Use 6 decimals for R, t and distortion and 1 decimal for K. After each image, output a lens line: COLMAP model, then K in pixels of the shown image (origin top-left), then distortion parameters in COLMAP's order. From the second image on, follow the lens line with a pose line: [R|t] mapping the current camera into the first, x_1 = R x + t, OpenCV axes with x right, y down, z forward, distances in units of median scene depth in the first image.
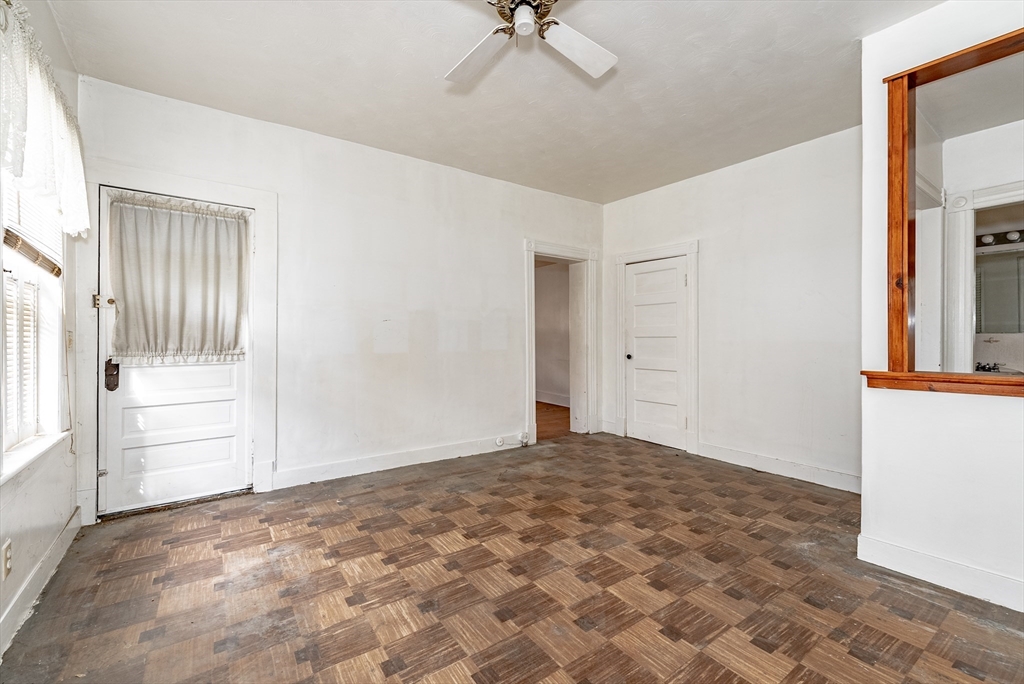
lens RADIAL K [[418.4, 0, 514.5], [0, 418.4, 335.8], [0, 0, 1]] dist [0.000634, -0.000404]
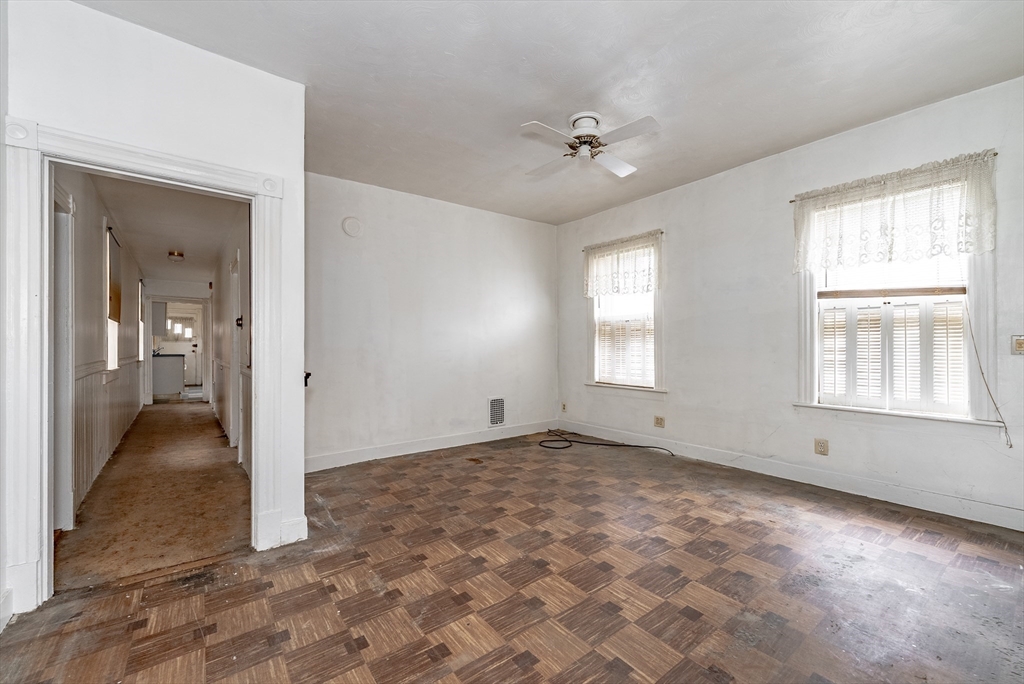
lens RADIAL K [[418.4, 0, 514.5], [0, 418.4, 335.8], [0, 0, 1]] dist [0.000634, -0.000404]
pose [[-0.999497, 0.003099, -0.031548, 0.282348], [0.003896, 0.999674, -0.025222, 0.012990], [0.031459, -0.025332, -0.999184, 2.093460]]
